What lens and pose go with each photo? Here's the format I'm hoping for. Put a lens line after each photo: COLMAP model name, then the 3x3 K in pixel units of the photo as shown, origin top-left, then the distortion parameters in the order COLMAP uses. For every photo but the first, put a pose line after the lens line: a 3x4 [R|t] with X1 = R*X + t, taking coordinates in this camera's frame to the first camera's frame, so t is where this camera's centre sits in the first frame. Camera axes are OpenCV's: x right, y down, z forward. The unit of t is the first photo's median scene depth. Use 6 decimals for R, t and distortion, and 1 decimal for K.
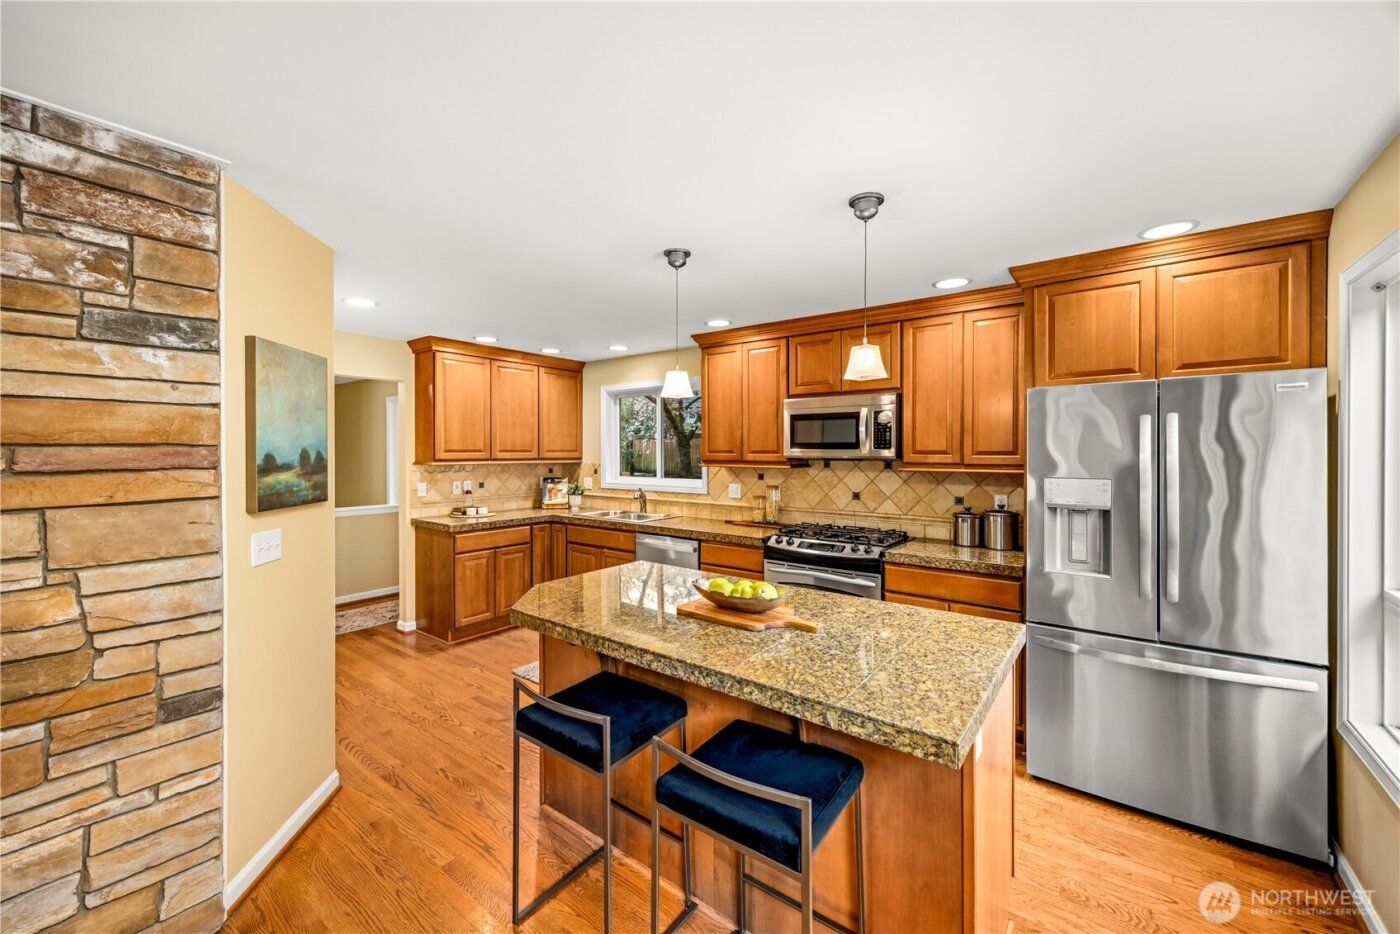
lens RADIAL K [[564.3, 0, 628.9], [0, 564.3, 484.2], [0, 0, 1]] dist [-0.002723, -0.000519]
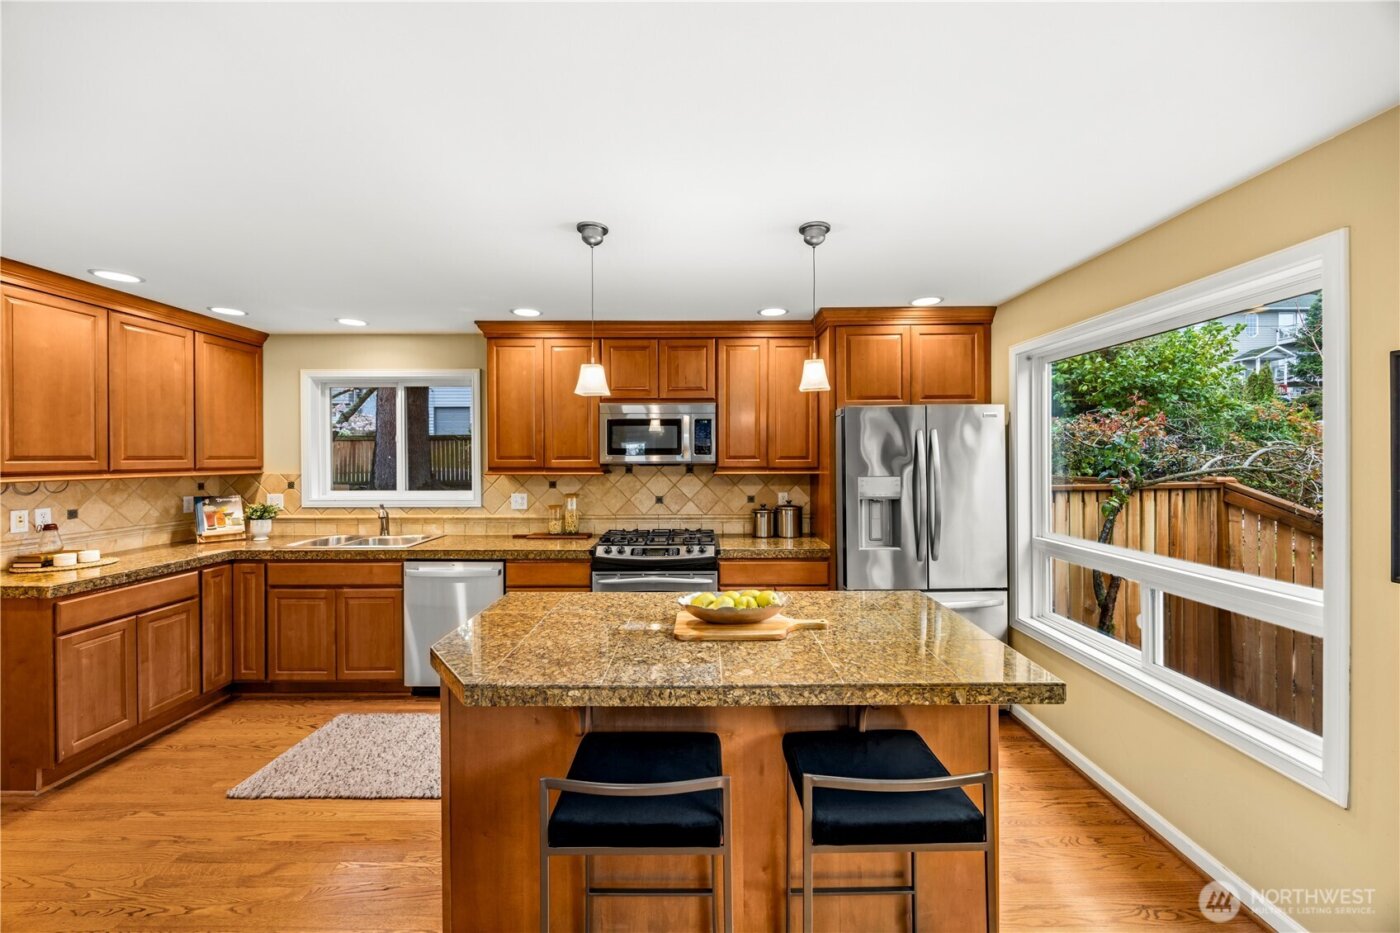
lens RADIAL K [[578.8, 0, 700.0], [0, 578.8, 484.8], [0, 0, 1]] dist [-0.007672, 0.000004]
pose [[0.755368, -0.033504, 0.654444, -0.251248], [0.040603, 0.999166, 0.004288, -0.008572], [-0.654042, 0.023334, 0.756099, 0.153725]]
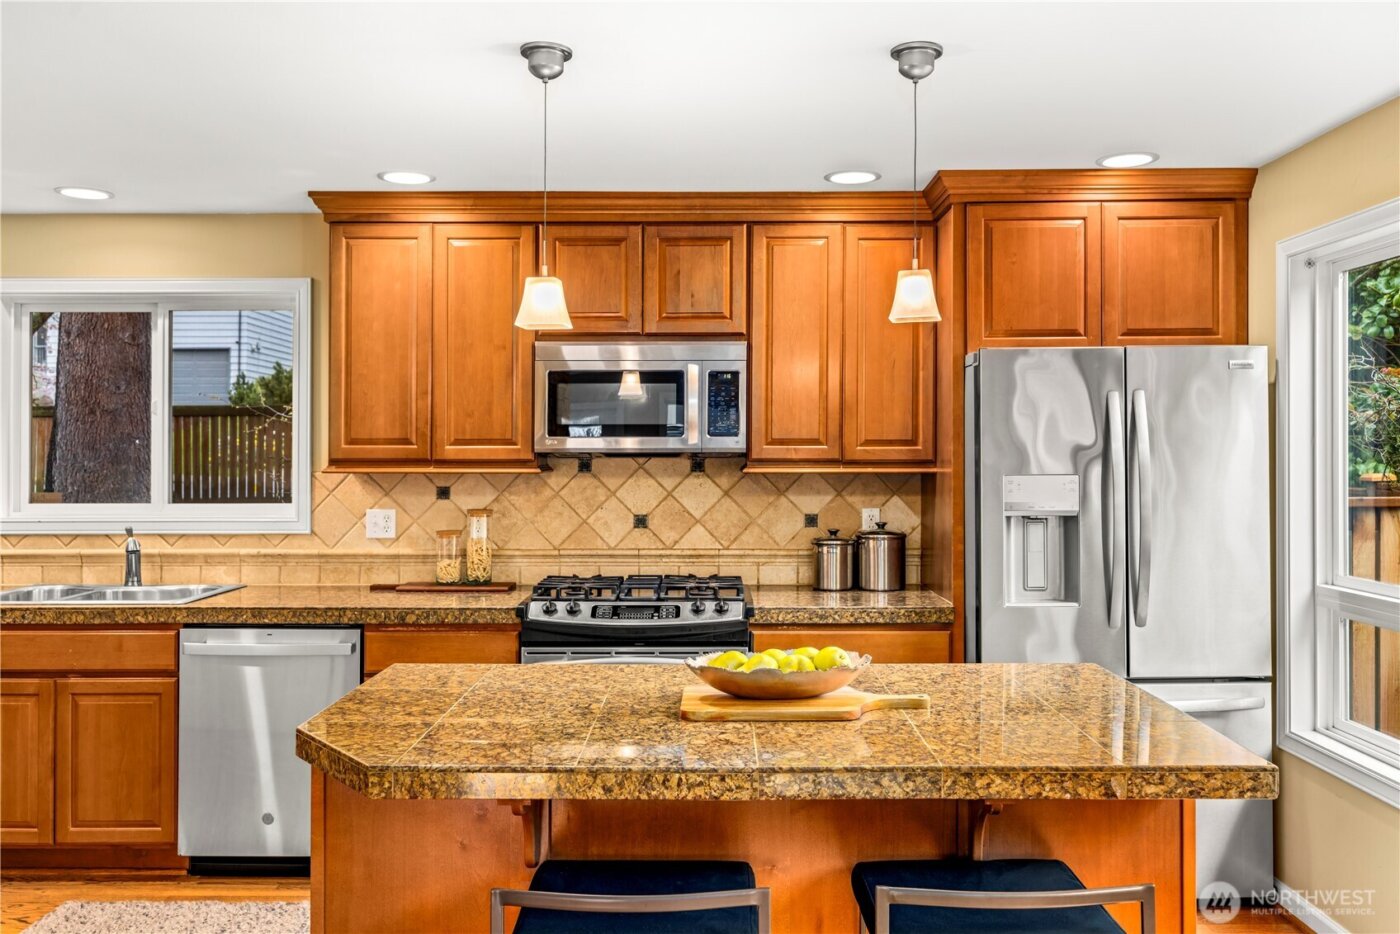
lens RADIAL K [[1223.3, 0, 670.8], [0, 1223.3, 522.8], [0, 0, 1]] dist [-0.009690, -0.003629]
pose [[0.775651, -0.033029, 0.630297, -0.360077], [0.034503, 0.999355, 0.009909, 0.012106], [-0.630218, 0.014061, 0.776291, 0.041046]]
